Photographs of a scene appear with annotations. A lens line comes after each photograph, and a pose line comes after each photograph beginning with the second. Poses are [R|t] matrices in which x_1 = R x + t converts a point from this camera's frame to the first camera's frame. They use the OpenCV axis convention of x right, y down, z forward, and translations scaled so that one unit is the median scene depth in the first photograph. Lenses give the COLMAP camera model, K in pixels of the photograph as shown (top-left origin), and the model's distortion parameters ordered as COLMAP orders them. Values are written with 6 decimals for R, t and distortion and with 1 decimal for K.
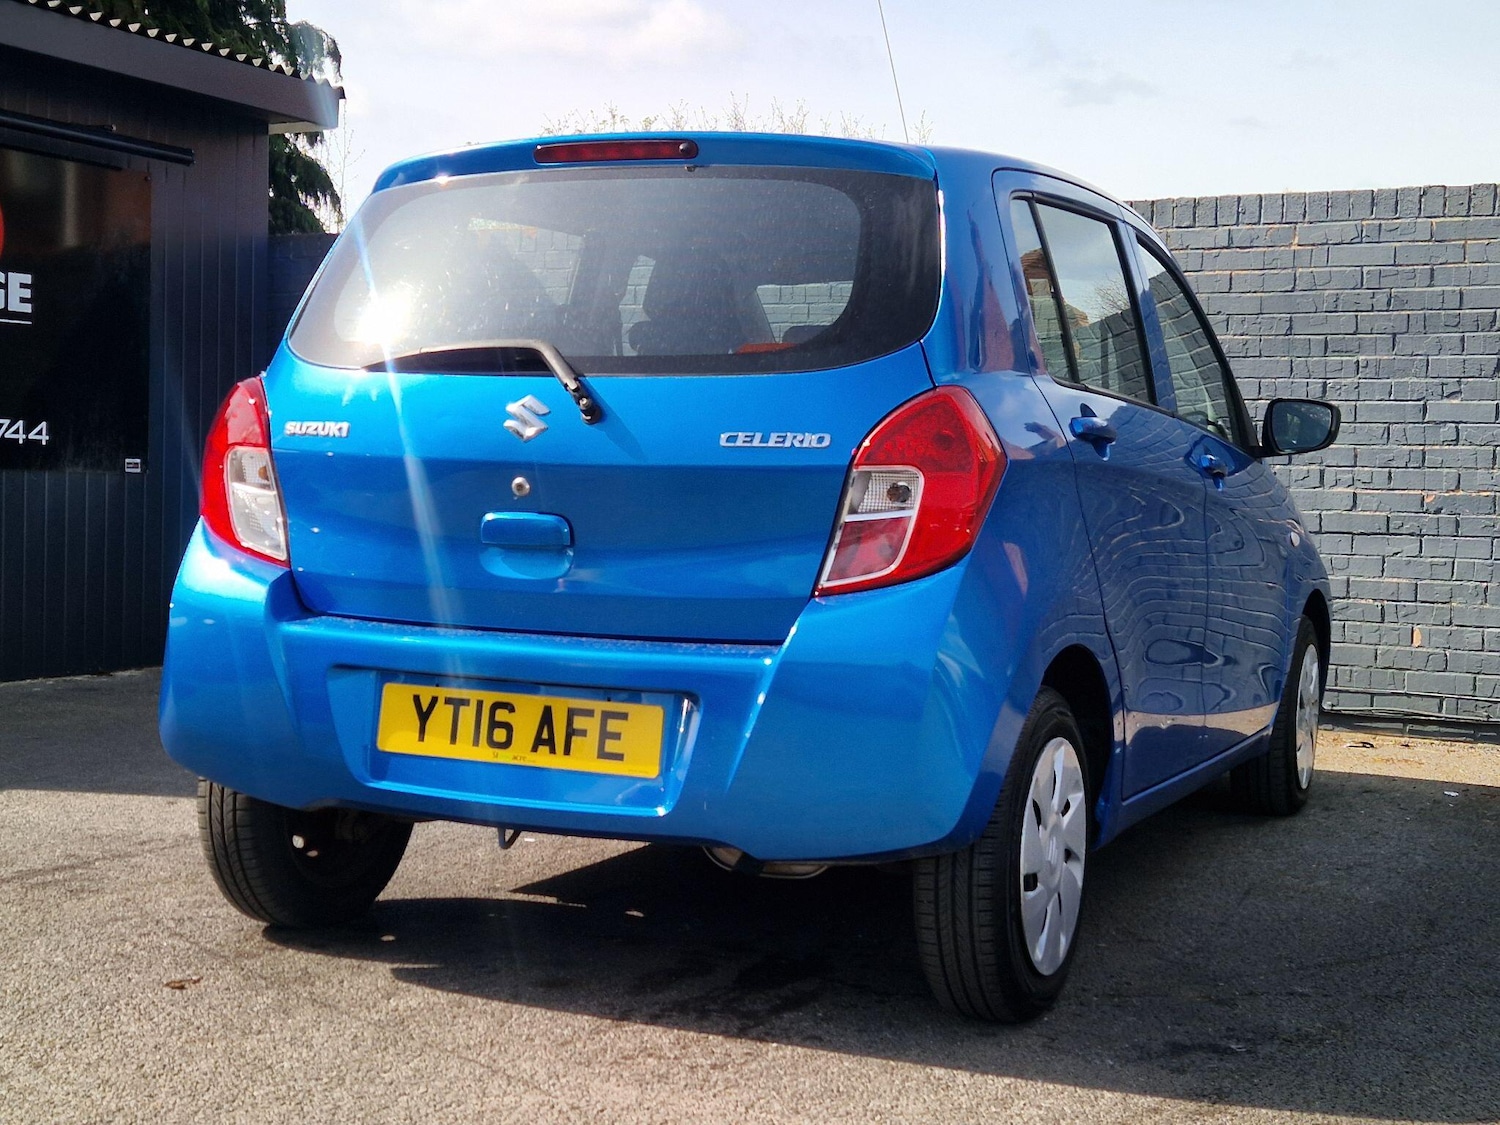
lens RADIAL K [[2187.0, 0, 730.0], [0, 2187.0, 516.4], [0, 0, 1]] dist [0.095836, -0.043894]
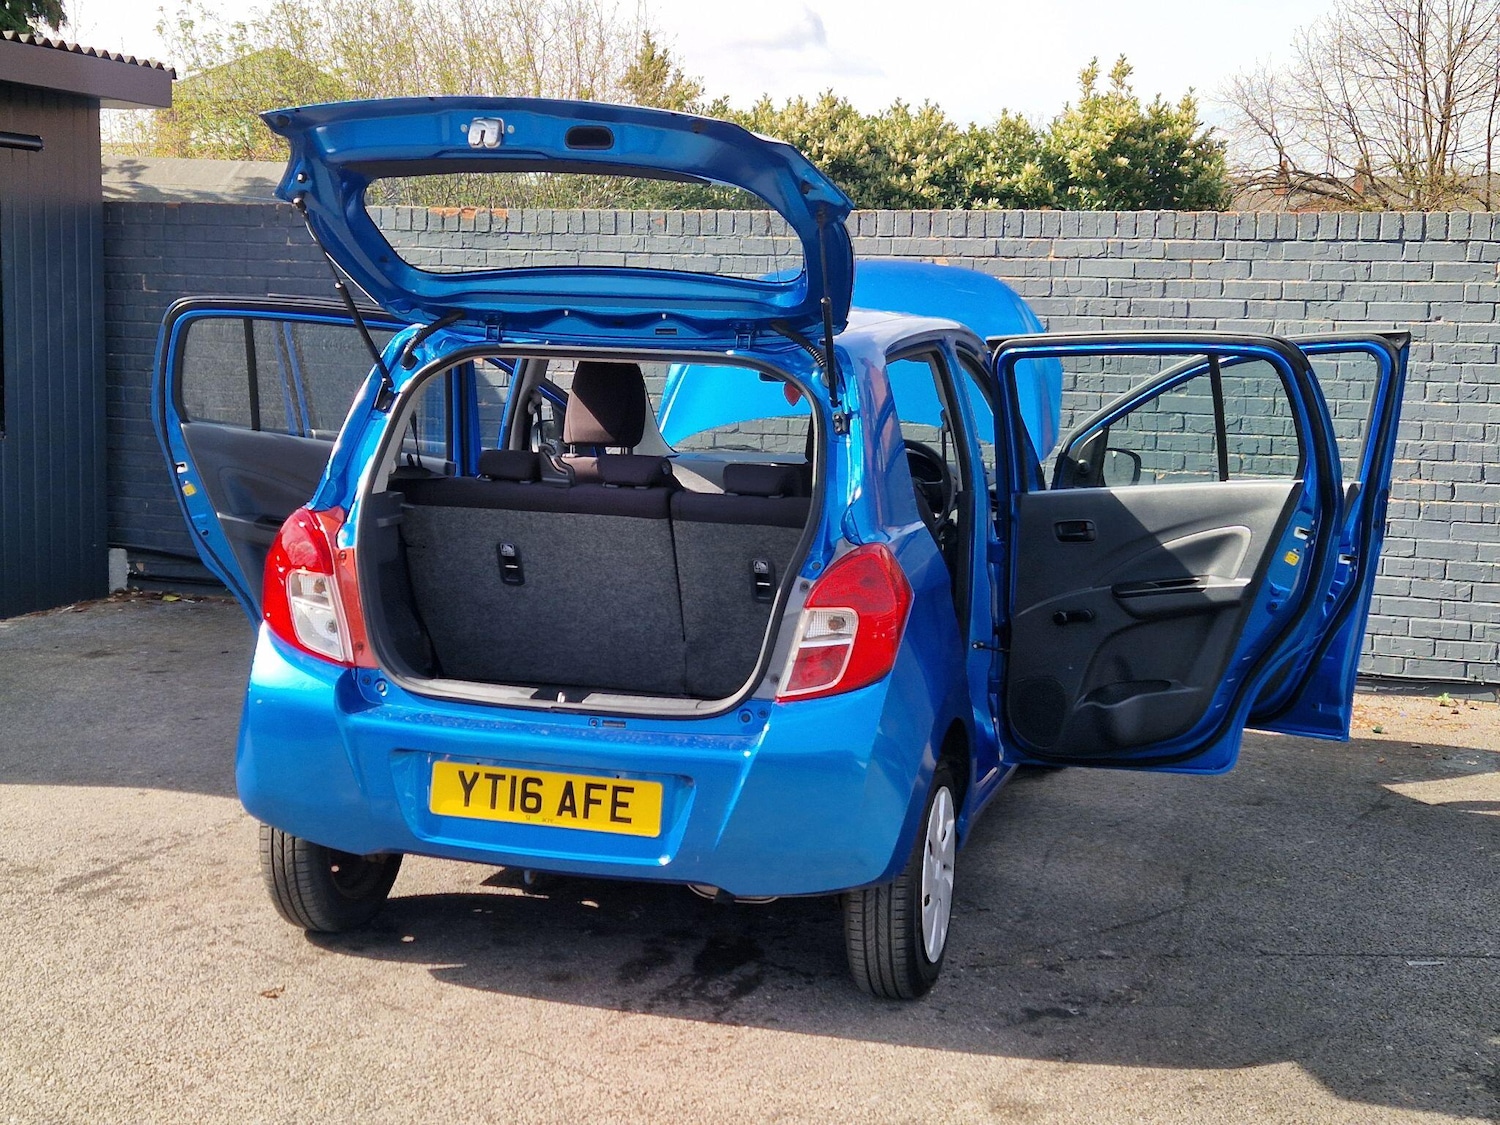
lens RADIAL K [[2229.5, 0, 718.6], [0, 2229.5, 481.2], [0, 0, 1]] dist [0.125089, -0.172685]
pose [[0.990246, -0.015638, 0.138448, -0.174752], [0.005356, 0.997220, 0.074327, -0.190619], [-0.139225, -0.072860, 0.987577, -0.327481]]
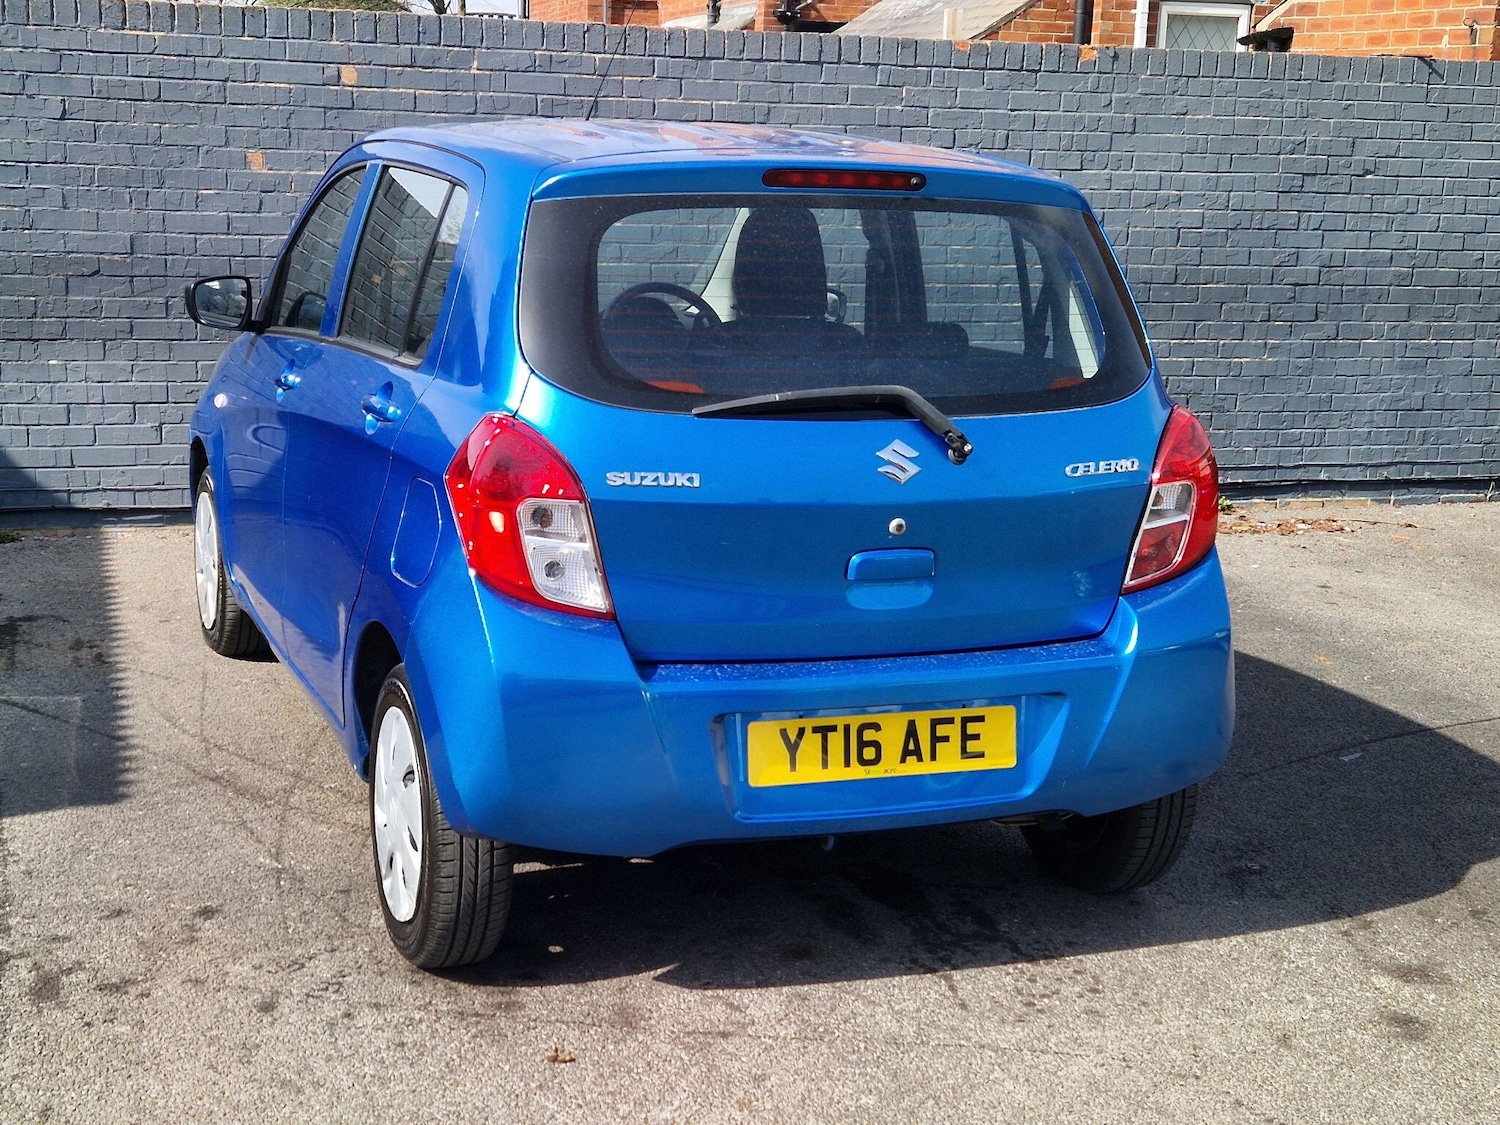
lens RADIAL K [[2198.2, 0, 761.8], [0, 2198.2, 543.8], [0, 0, 1]] dist [0.100113, -0.073934]
pose [[0.685658, -0.136495, 0.715012, -0.891894], [-0.001387, 0.982015, 0.188795, -0.203543], [-0.727922, -0.130441, 0.673138, 0.319325]]
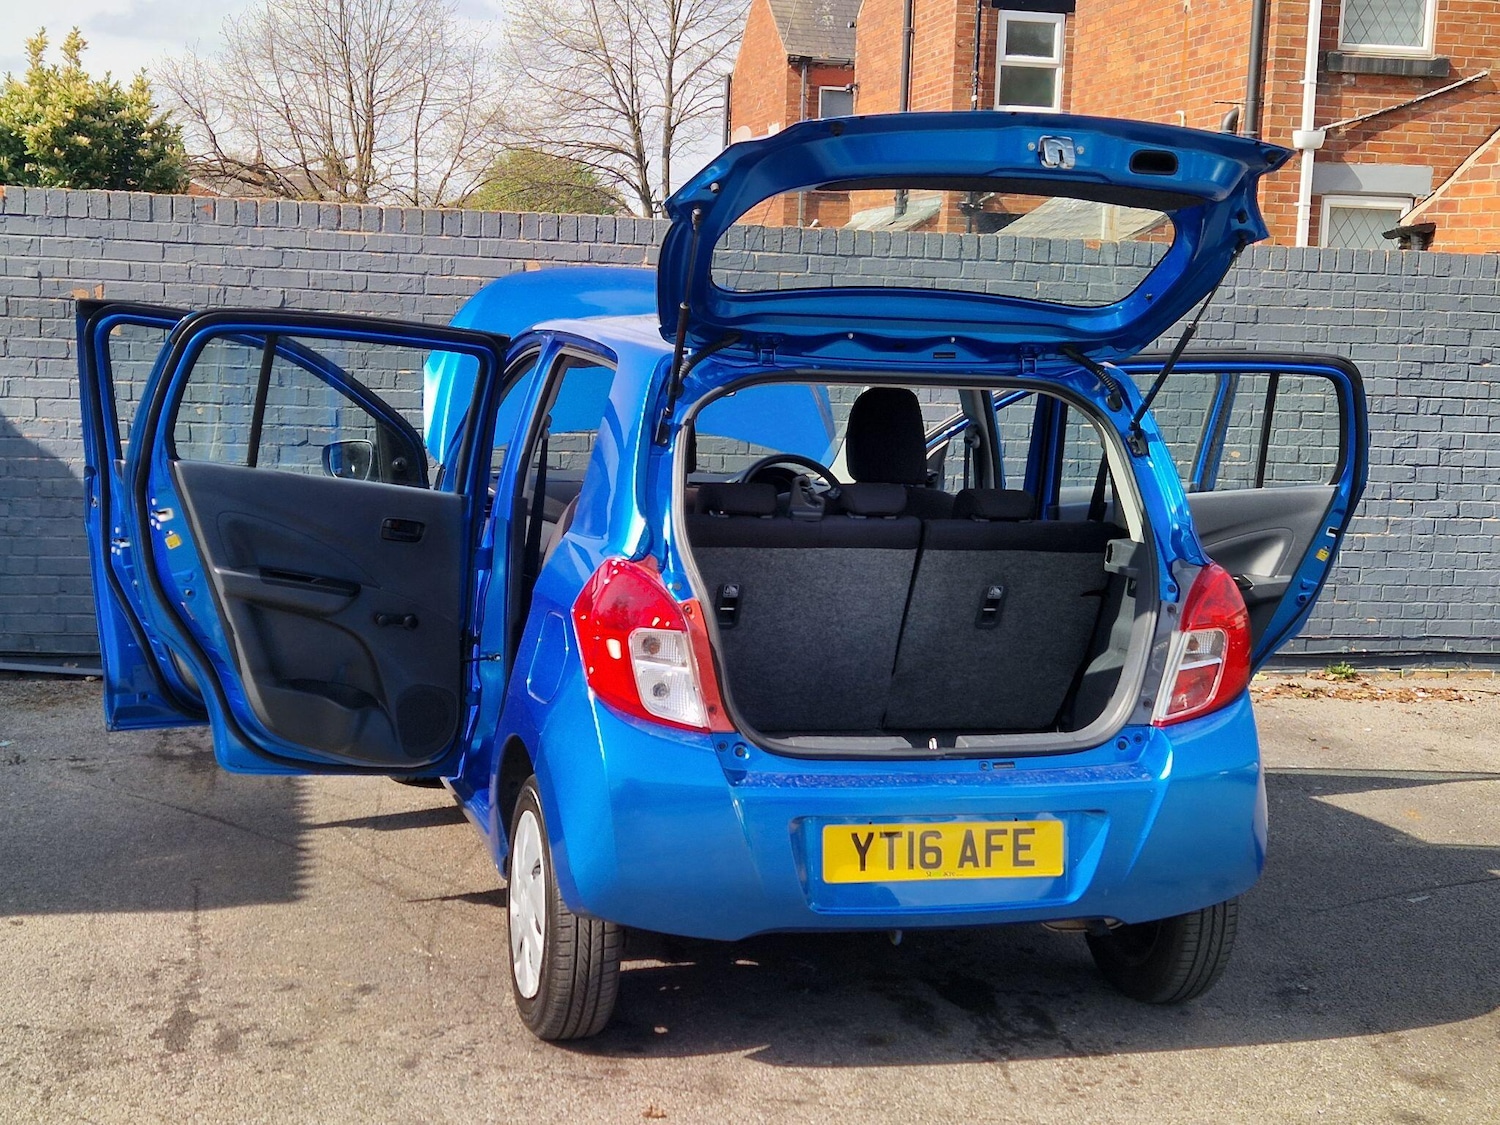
lens RADIAL K [[2214.1, 0, 781.3], [0, 2214.1, 491.3], [0, 0, 1]] dist [0.135759, -0.258963]
pose [[0.743862, -0.052668, 0.666254, -0.987103], [-0.007072, 0.996214, 0.086648, -0.214078], [-0.668295, -0.069165, 0.740674, 0.134574]]
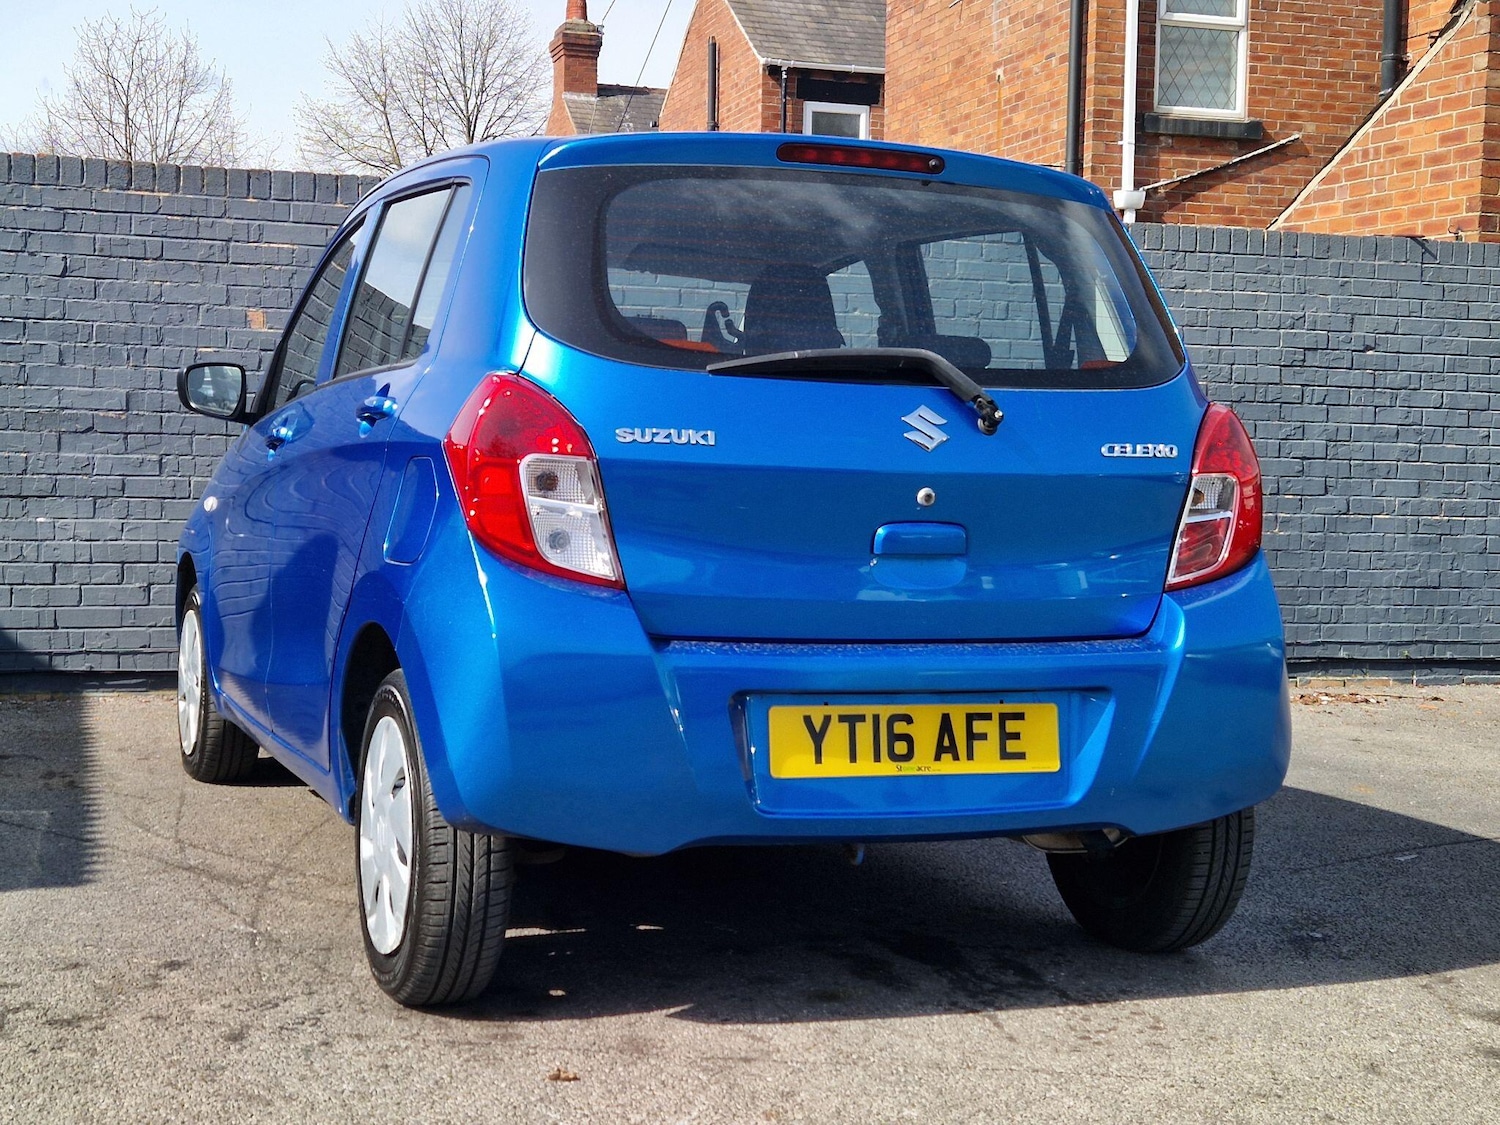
lens RADIAL K [[2183.8, 0, 762.1], [0, 2183.8, 477.2], [0, 0, 1]] dist [0.084620, -0.008834]
pose [[0.682513, -0.014849, 0.730723, -0.858865], [0.008997, 0.999889, 0.011915, -0.034403], [-0.730819, -0.001558, 0.682570, 0.367283]]
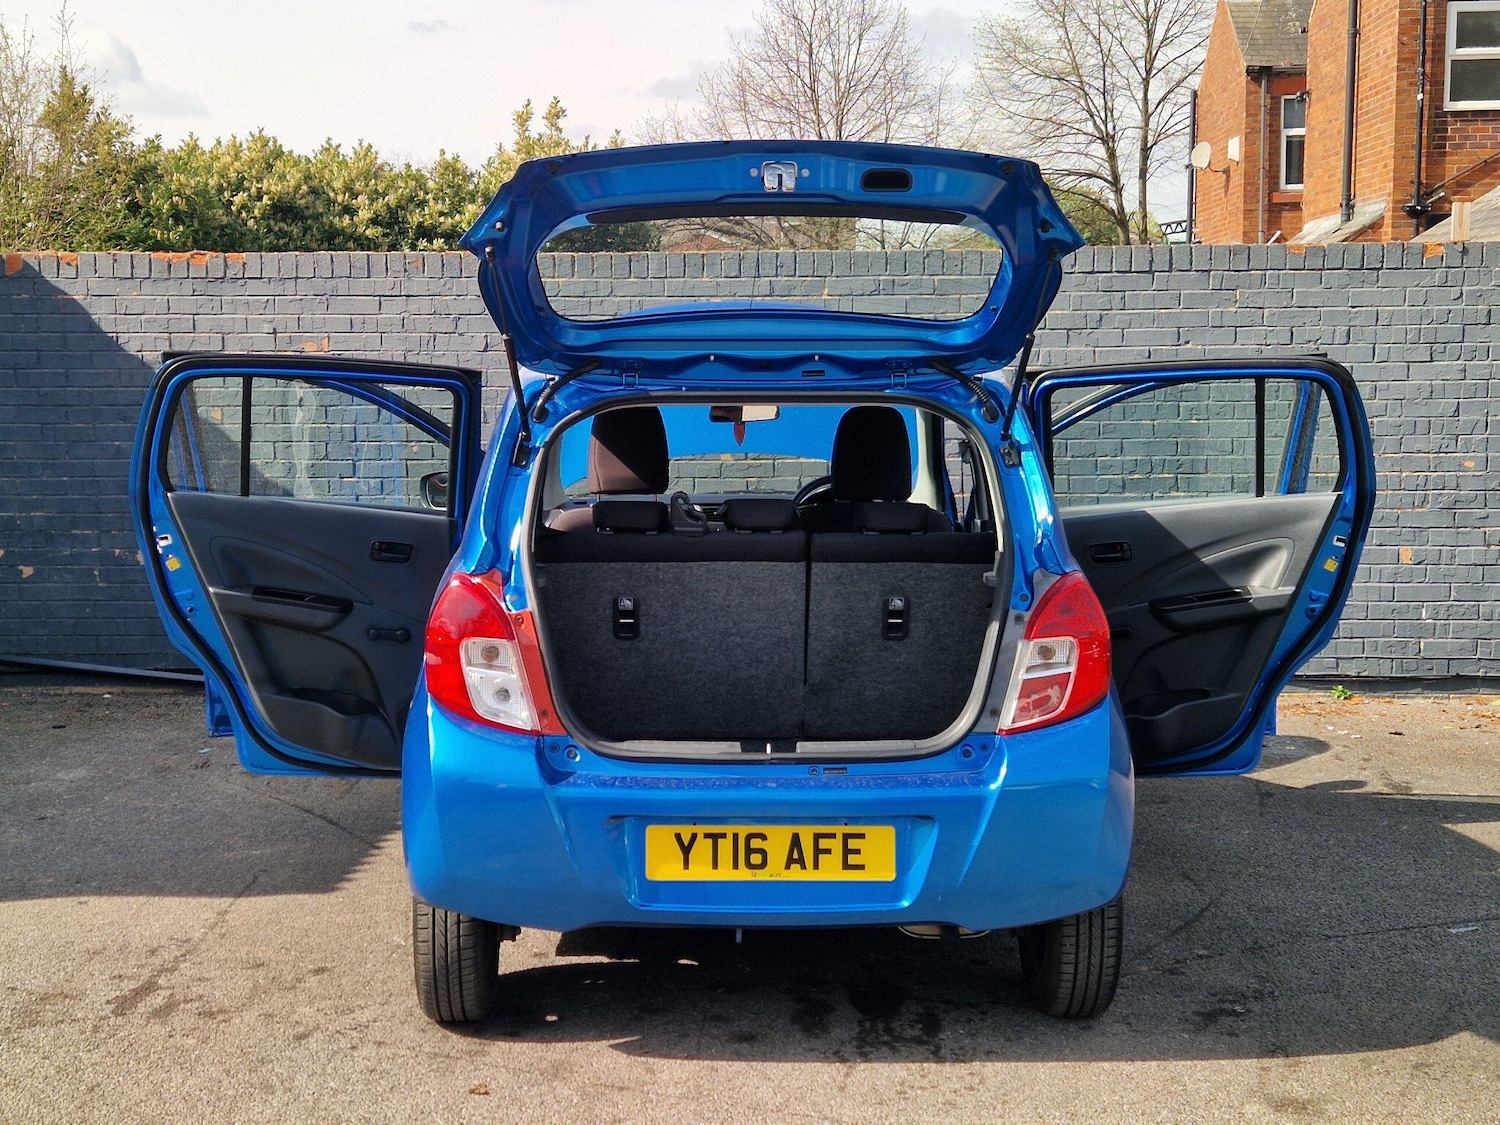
lens RADIAL K [[2229.5, 0, 718.6], [0, 2229.5, 481.2], [0, 0, 1]] dist [0.125089, -0.172685]
pose [[0.900311, -0.059131, 0.431211, -0.670867], [0.035275, 0.997382, 0.063120, -0.202967], [-0.433815, -0.041617, 0.900041, -0.161952]]
